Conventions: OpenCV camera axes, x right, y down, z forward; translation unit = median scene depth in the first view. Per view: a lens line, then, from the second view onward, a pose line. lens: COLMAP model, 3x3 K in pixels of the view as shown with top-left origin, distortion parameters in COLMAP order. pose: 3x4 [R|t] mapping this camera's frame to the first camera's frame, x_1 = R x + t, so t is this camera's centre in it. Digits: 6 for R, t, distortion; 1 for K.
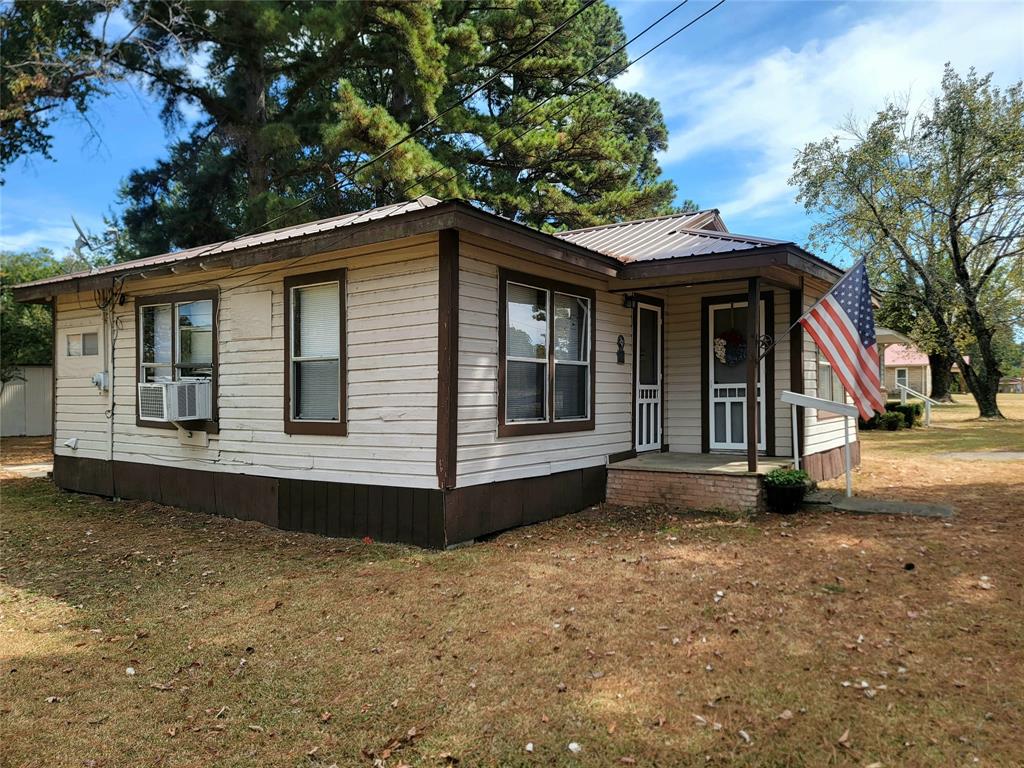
lens RADIAL K [[712.5, 0, 522.6], [0, 712.5, 390.6], [0, 0, 1]] dist [0.082095, -0.068575]
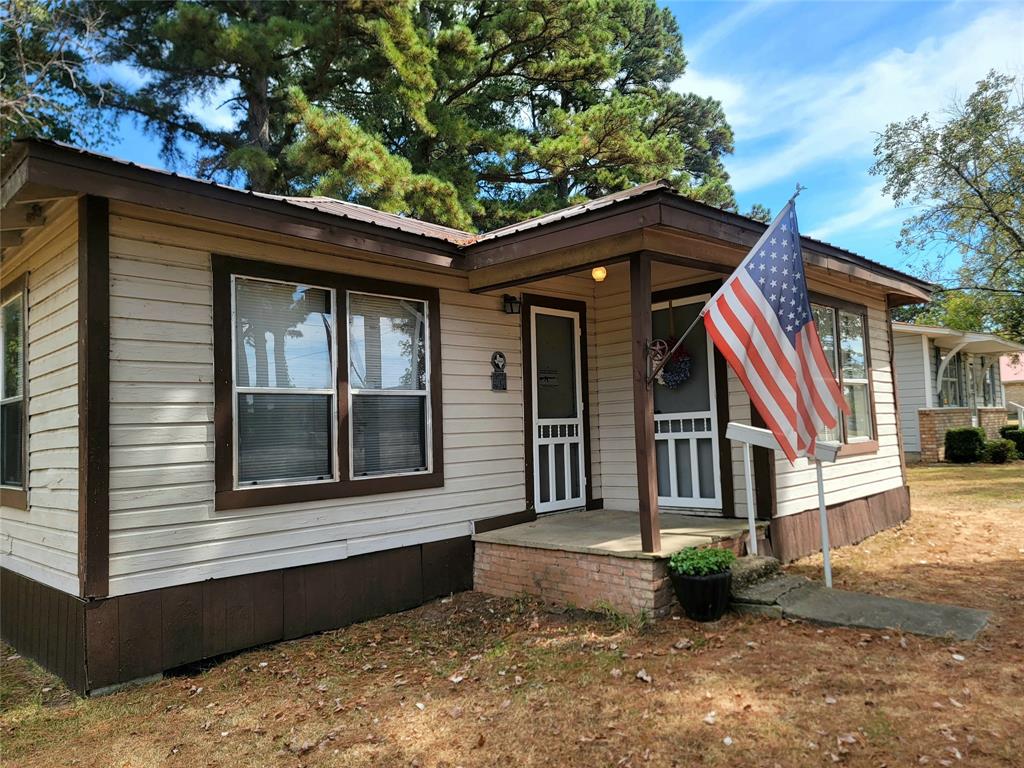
lens RADIAL K [[713.1, 0, 510.6], [0, 713.1, 390.7], [0, 0, 1]] dist [0.085968, -0.069682]
pose [[0.985714, -0.037895, -0.164108, 0.162749], [0.030633, 0.998446, -0.046558, -0.002589], [0.165617, 0.040866, 0.985343, 0.179441]]
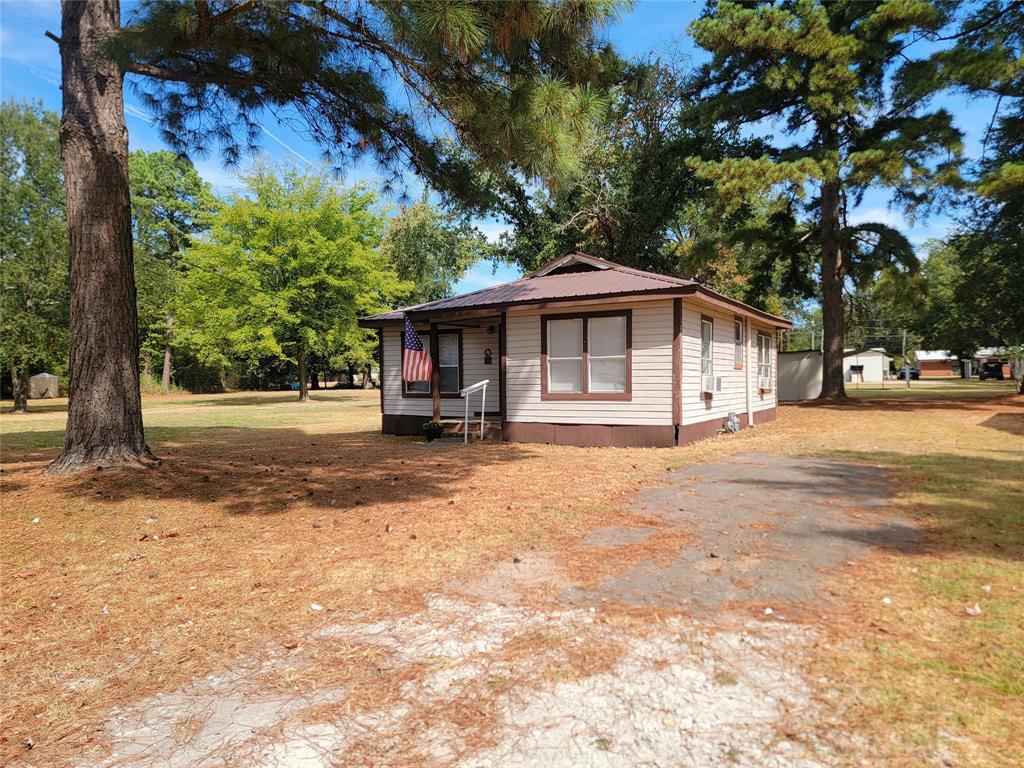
lens RADIAL K [[712.5, 0, 522.6], [0, 712.5, 390.6], [0, 0, 1]] dist [0.082095, -0.068575]
pose [[0.102793, 0.025352, -0.994380, 1.216310], [0.015036, 0.999521, 0.027038, -0.011040], [0.994589, -0.017731, 0.102363, 0.547981]]
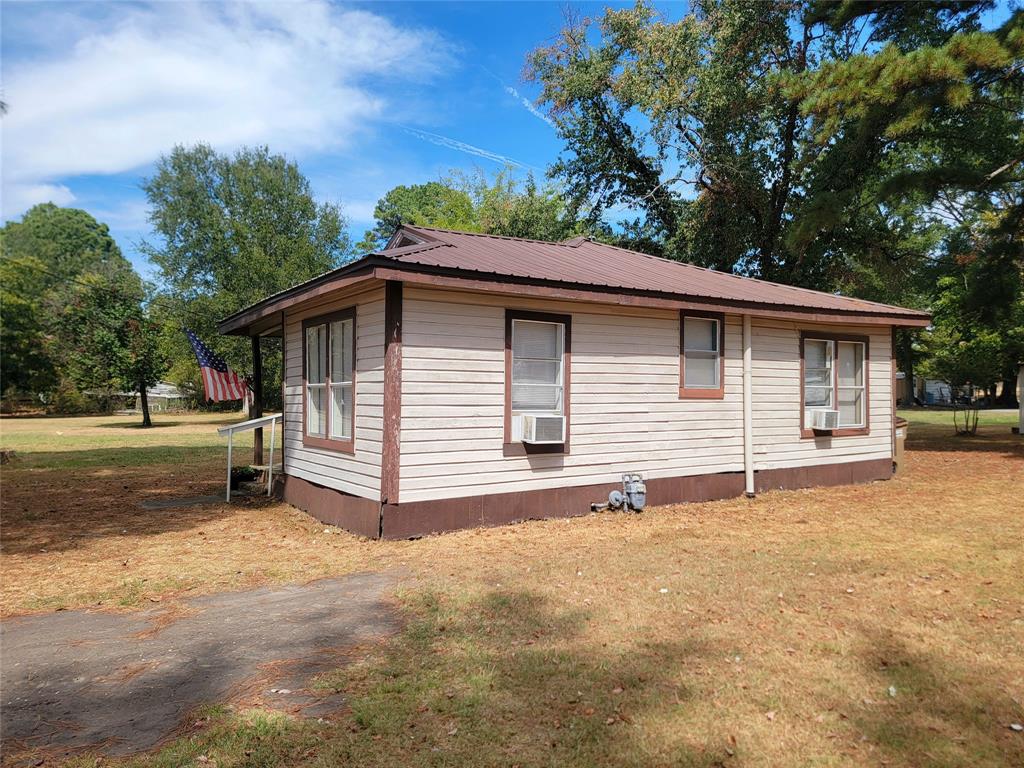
lens RADIAL K [[710.6, 0, 515.4], [0, 710.6, 386.9], [0, 0, 1]] dist [0.093010, -0.072324]
pose [[-0.360715, 0.005706, -0.932659, 0.809501], [0.014362, 0.999897, 0.000563, -0.022791], [0.932566, -0.013192, -0.360759, 1.084039]]
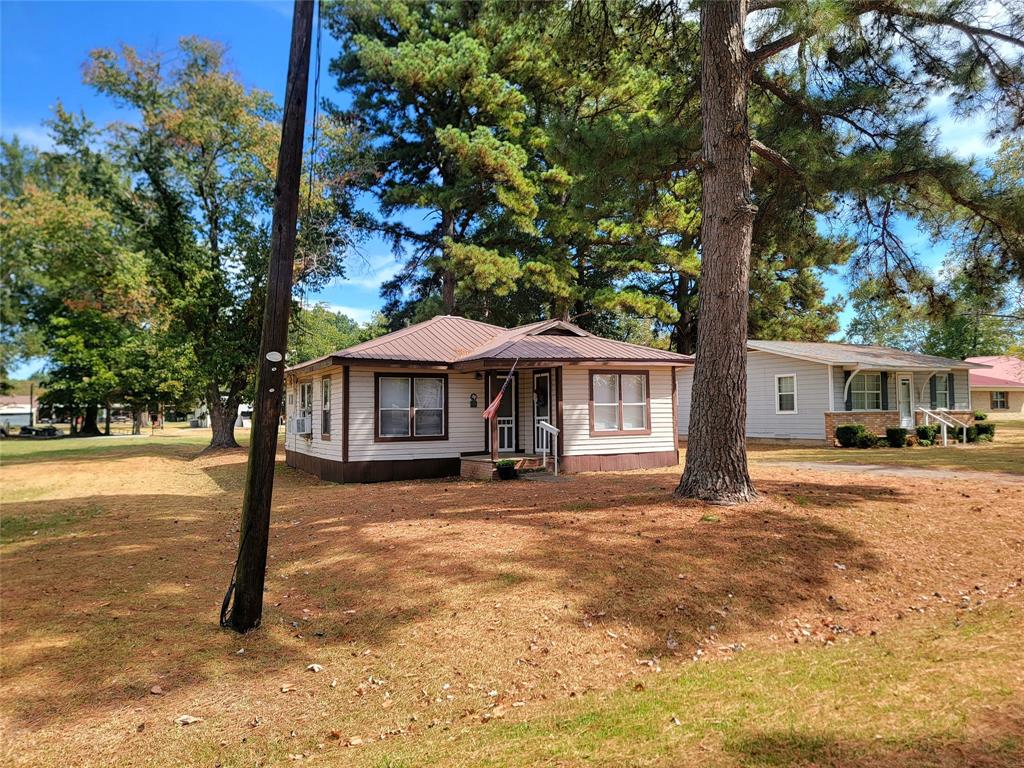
lens RADIAL K [[711.7, 0, 526.1], [0, 711.7, 383.8], [0, 0, 1]] dist [0.065527, -0.004849]
pose [[0.892037, -0.022113, -0.451422, 0.718873], [0.008196, 0.999430, -0.032764, -0.023215], [0.451889, 0.025527, 0.891709, -0.443626]]
